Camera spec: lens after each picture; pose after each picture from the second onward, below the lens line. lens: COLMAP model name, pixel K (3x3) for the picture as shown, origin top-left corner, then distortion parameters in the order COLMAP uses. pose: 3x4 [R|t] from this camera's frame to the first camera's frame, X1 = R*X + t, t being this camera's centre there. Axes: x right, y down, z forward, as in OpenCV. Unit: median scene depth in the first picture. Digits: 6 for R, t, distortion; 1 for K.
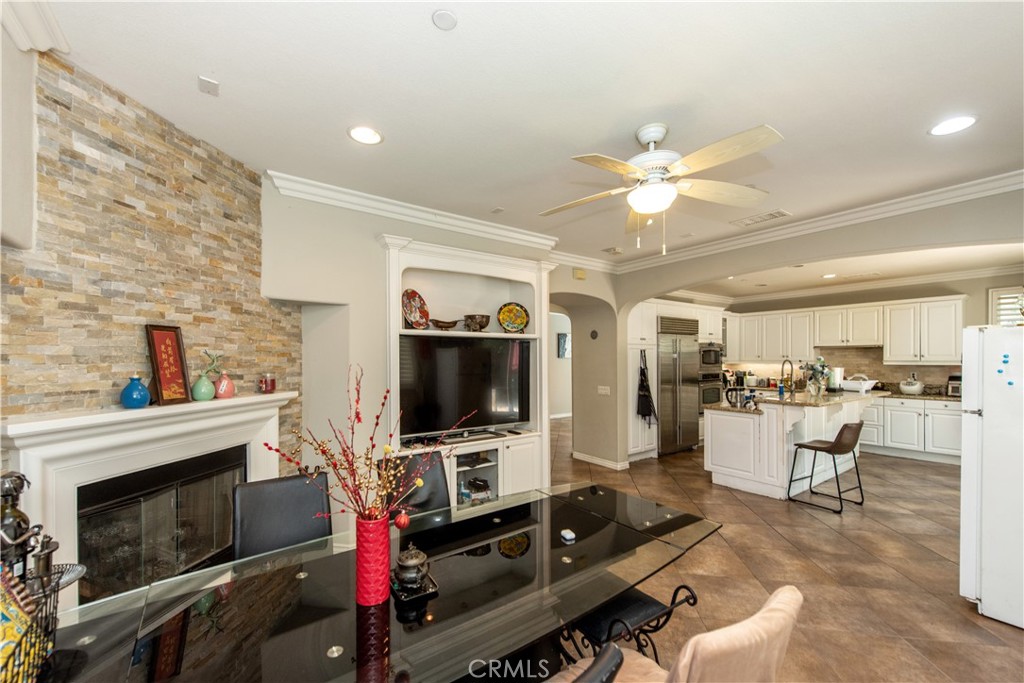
lens RADIAL K [[416.6, 0, 526.7], [0, 416.6, 356.4], [0, 0, 1]] dist [0.003691, -0.001457]
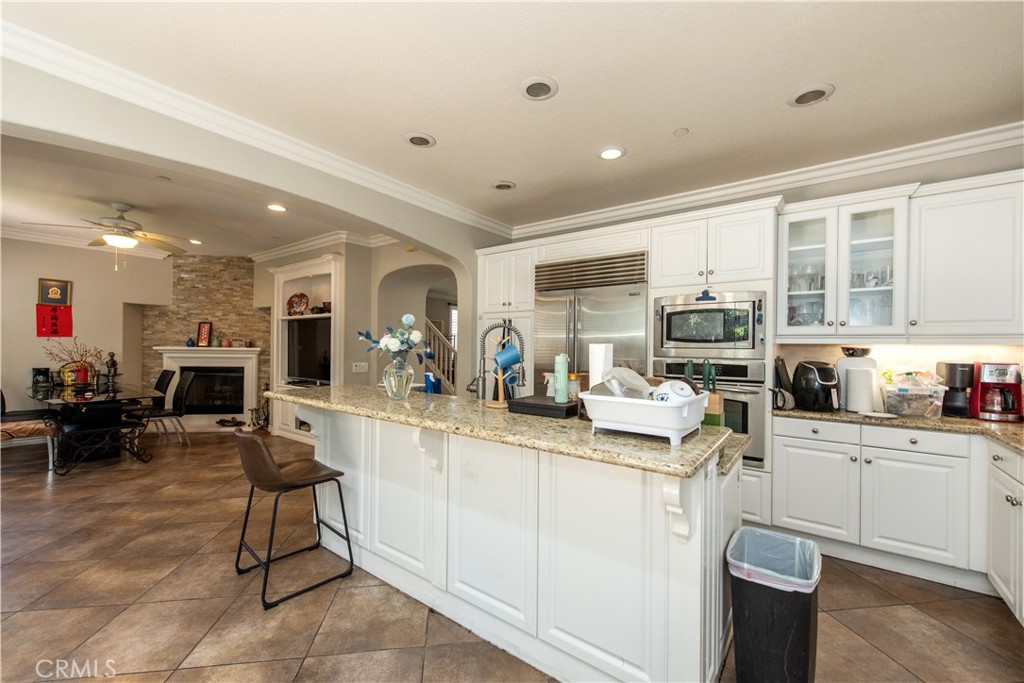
lens RADIAL K [[416.6, 0, 509.3], [0, 416.6, 343.8], [0, 0, 1]] dist [0.003691, -0.001457]
pose [[0.276575, 0.000064, -0.960992, 2.294618], [-0.005812, 0.999982, -0.001607, 0.066479], [0.960975, 0.006030, 0.276570, 1.922538]]
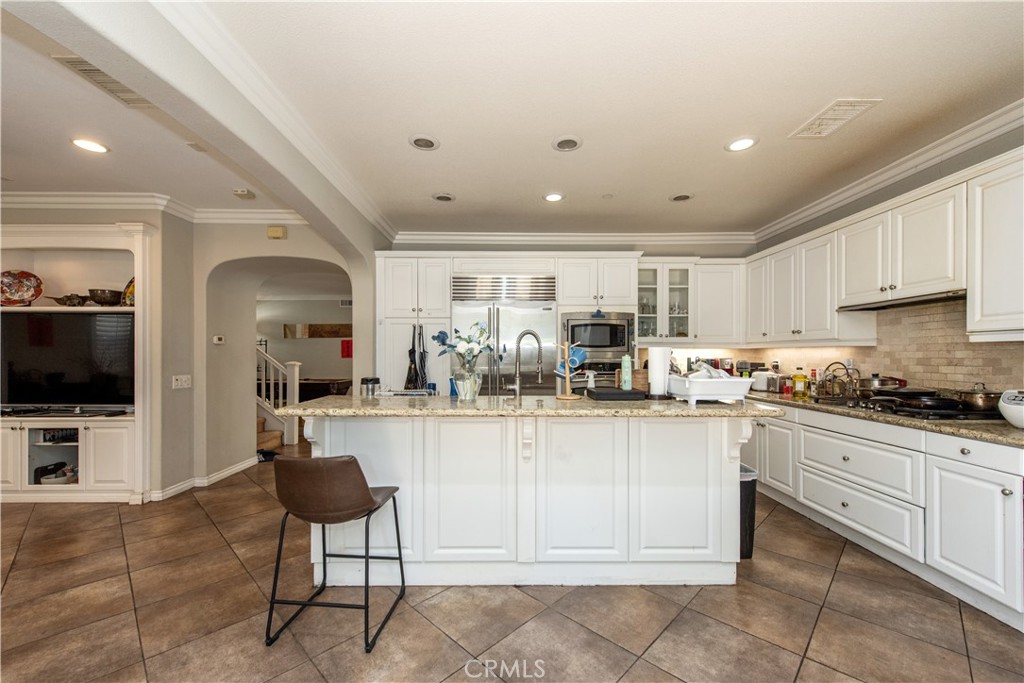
lens RADIAL K [[416.6, 0, 509.4], [0, 416.6, 351.0], [0, 0, 1]] dist [0.003691, -0.001457]
pose [[0.807072, -0.001279, -0.590452, 1.988128], [0.000504, 0.999999, -0.001477, 0.073527], [0.590453, 0.000894, 0.807072, 1.242421]]
